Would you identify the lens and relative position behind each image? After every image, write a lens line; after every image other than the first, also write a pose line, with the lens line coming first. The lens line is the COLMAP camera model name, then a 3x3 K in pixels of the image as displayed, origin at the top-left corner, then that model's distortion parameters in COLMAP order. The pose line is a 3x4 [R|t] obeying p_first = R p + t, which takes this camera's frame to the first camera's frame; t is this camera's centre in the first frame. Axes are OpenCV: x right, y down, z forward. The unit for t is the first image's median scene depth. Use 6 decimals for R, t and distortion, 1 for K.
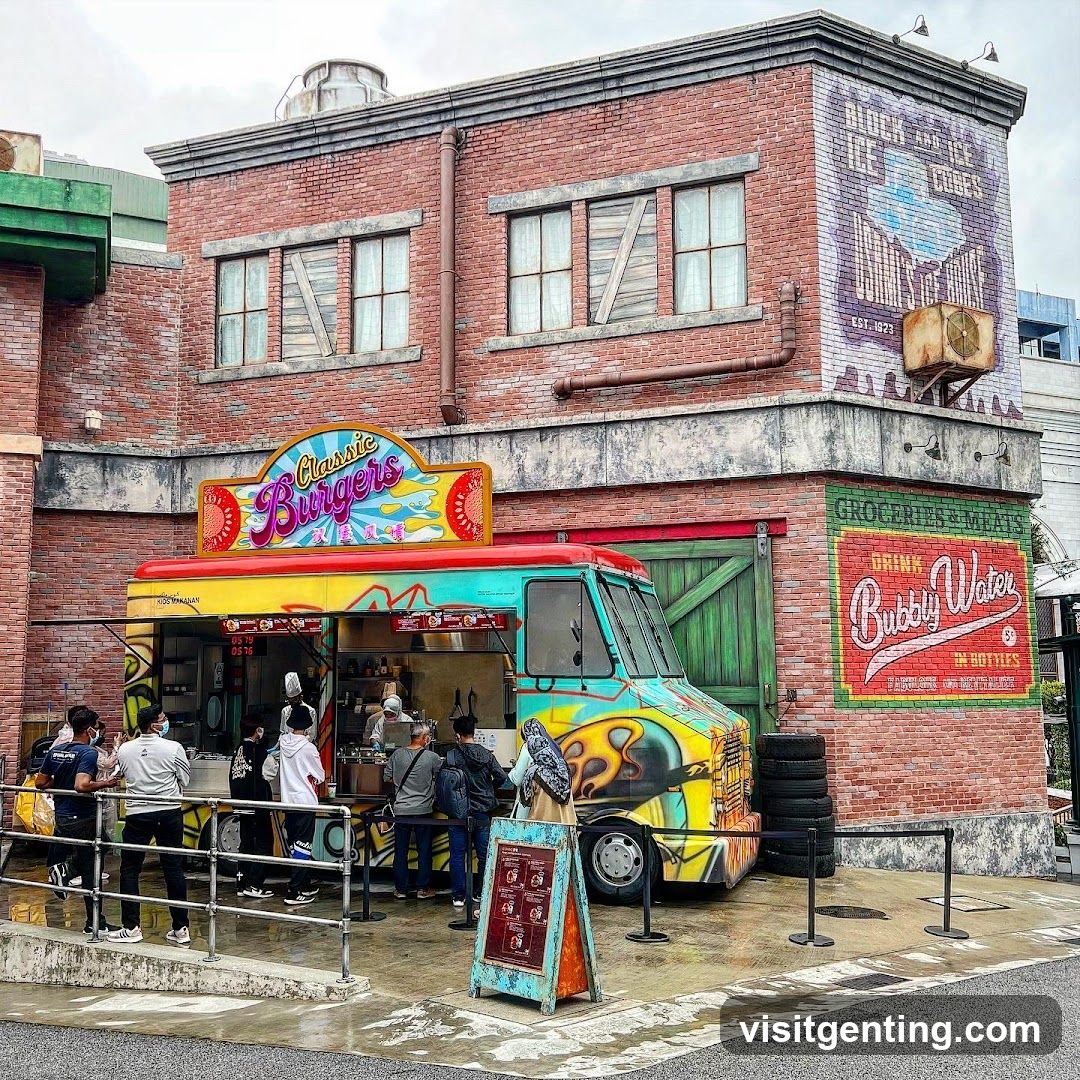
lens RADIAL K [[1110.6, 0, 481.0], [0, 1110.6, 541.3], [0, 0, 1]] dist [0.173174, -0.465843]
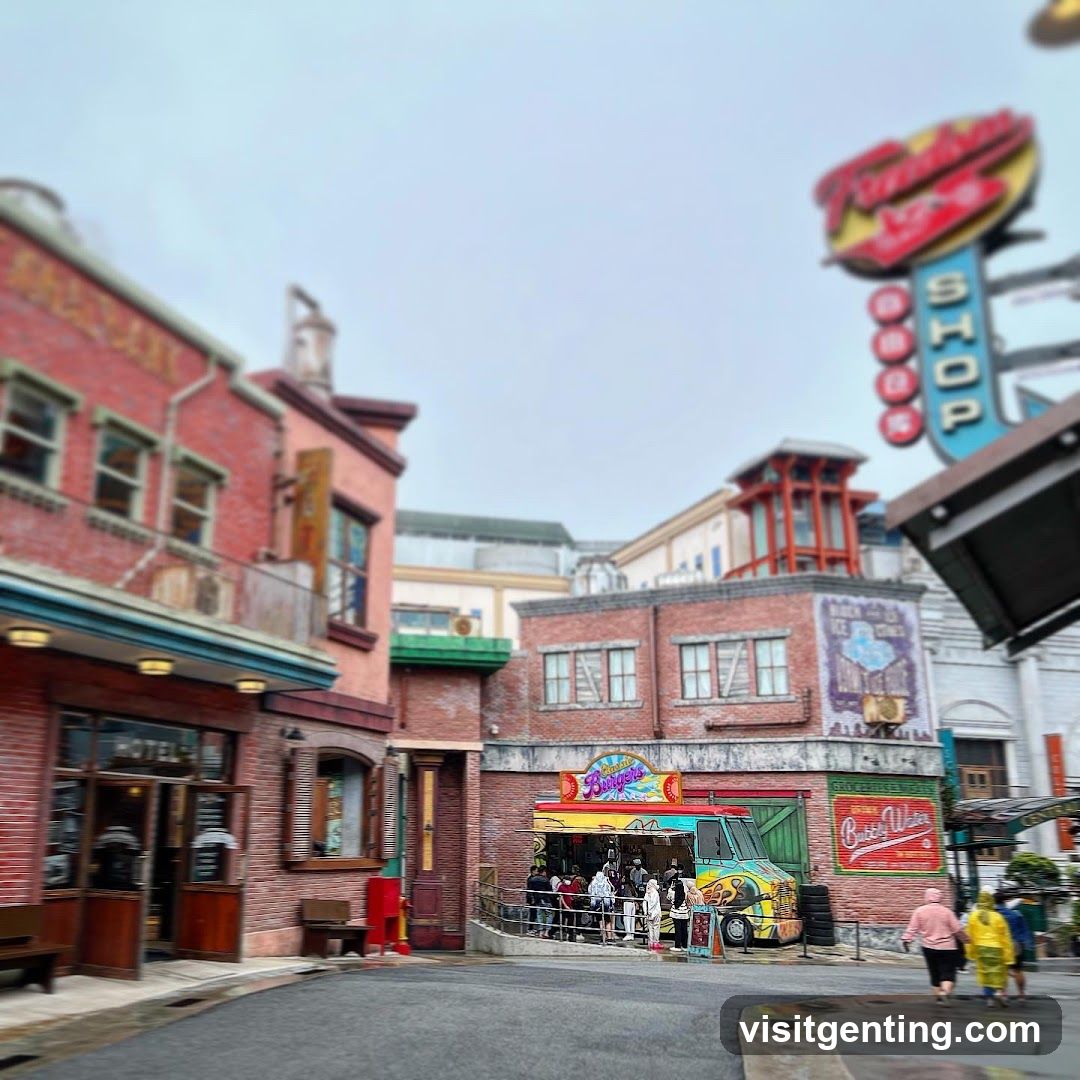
lens RADIAL K [[1032.3, 0, 403.8], [0, 1032.3, 538.2], [0, 0, 1]] dist [0.076156, -0.143909]
pose [[0.975311, -0.033324, -0.218308, -0.062519], [0.000035, 0.988573, -0.150744, -0.207304], [0.220837, 0.147015, 0.964167, -1.331535]]
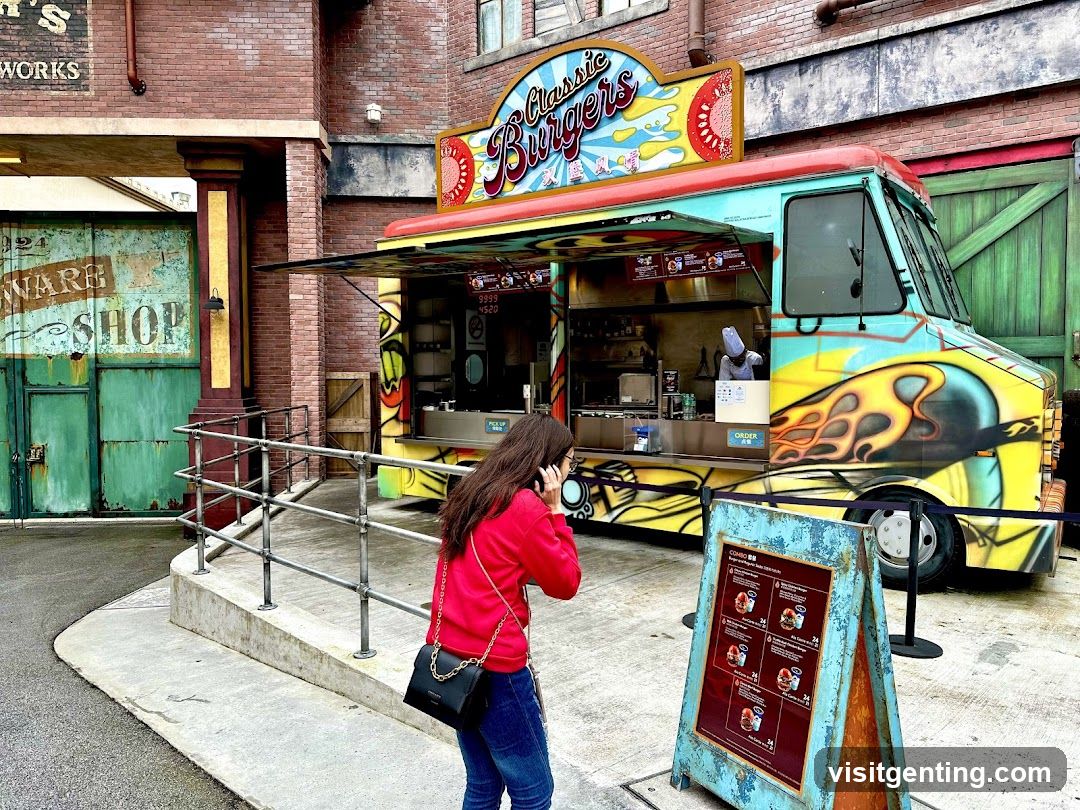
lens RADIAL K [[745.2, 0, 540.0], [0, 745.2, 405.0], [0, 0, 1]] dist [0.052004, -0.067743]
pose [[0.968688, 0.009323, -0.248105, 0.003138], [0.033272, 0.985406, 0.166934, 0.069665], [0.246041, -0.169962, 0.954241, 0.332157]]
